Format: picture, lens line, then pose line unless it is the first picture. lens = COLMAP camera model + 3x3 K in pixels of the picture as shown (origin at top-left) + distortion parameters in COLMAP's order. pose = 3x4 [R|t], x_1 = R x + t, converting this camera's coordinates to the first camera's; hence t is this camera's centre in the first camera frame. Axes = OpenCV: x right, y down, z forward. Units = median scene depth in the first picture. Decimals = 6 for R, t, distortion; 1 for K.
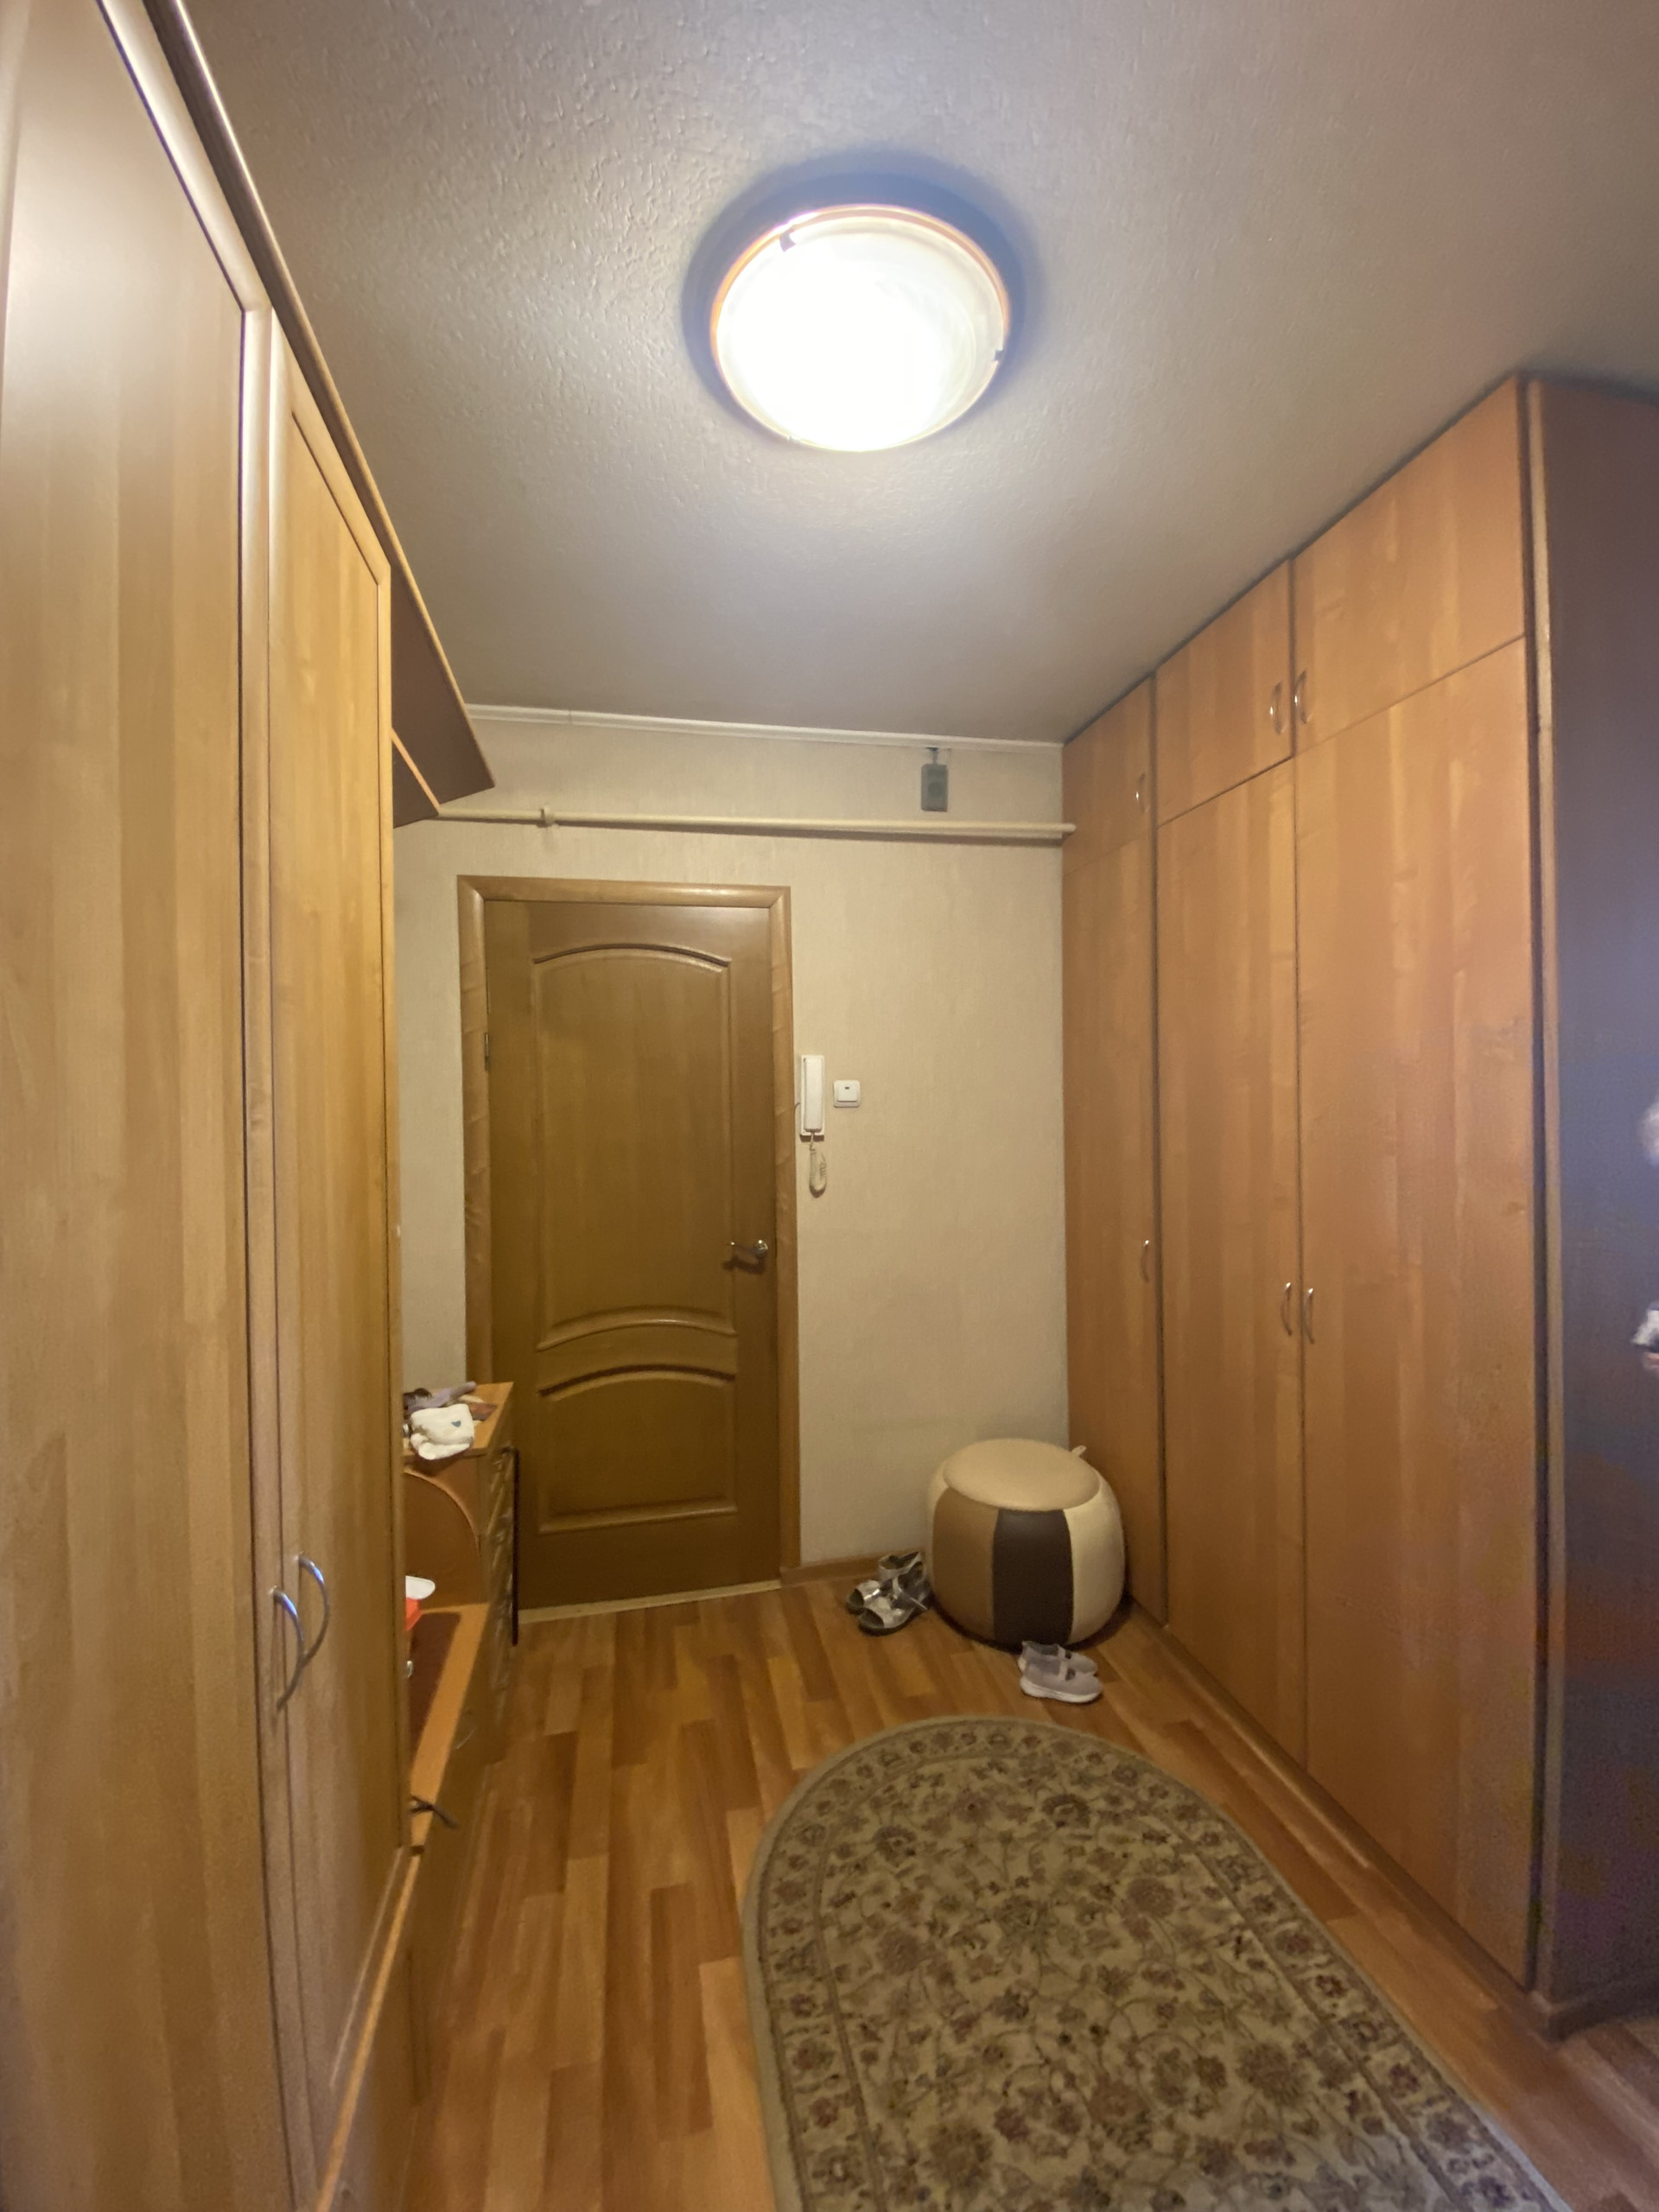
lens RADIAL K [[906.3, 0, 823.2], [0, 906.3, 1094.7], [0, 0, 1]] dist [0.007469, -0.015005]
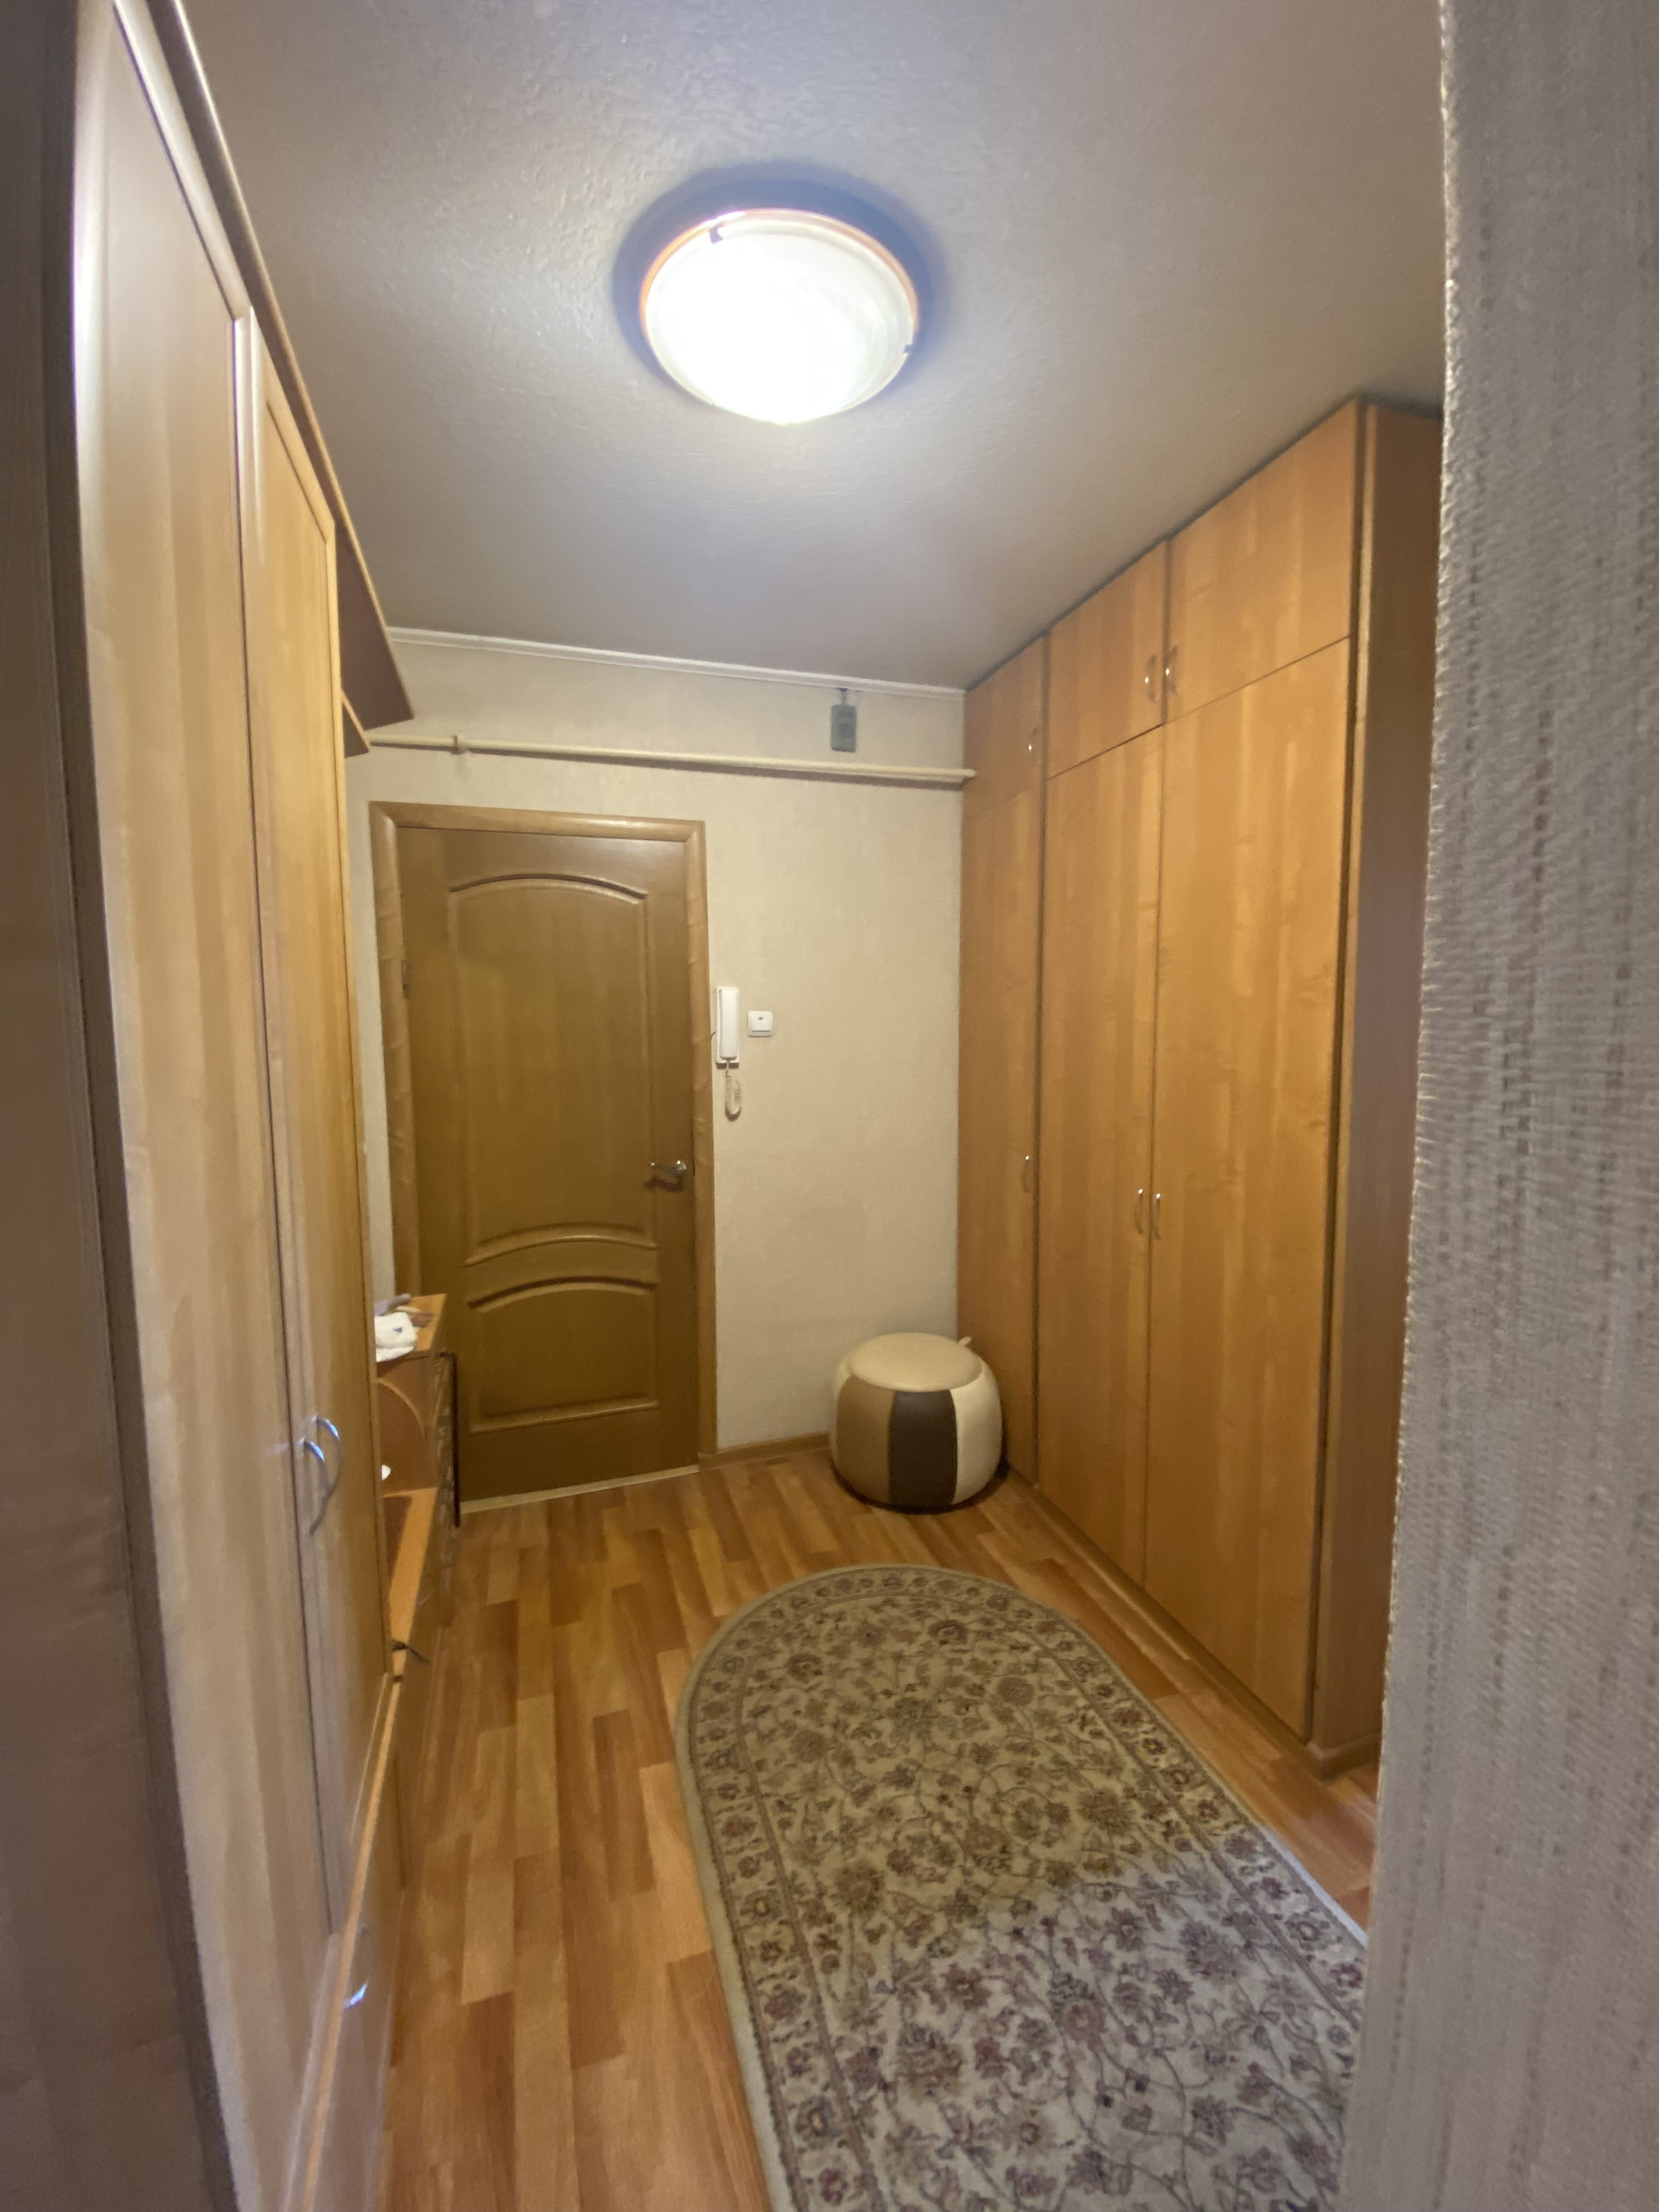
lens RADIAL K [[906.3, 0, 827.4], [0, 906.3, 1095.0], [0, 0, 1]] dist [0.007469, -0.015005]
pose [[0.993950, -0.002304, 0.109807, -0.018320], [-0.006809, 0.996564, 0.082542, -0.007971], [-0.109620, -0.082790, 0.990520, -0.108203]]
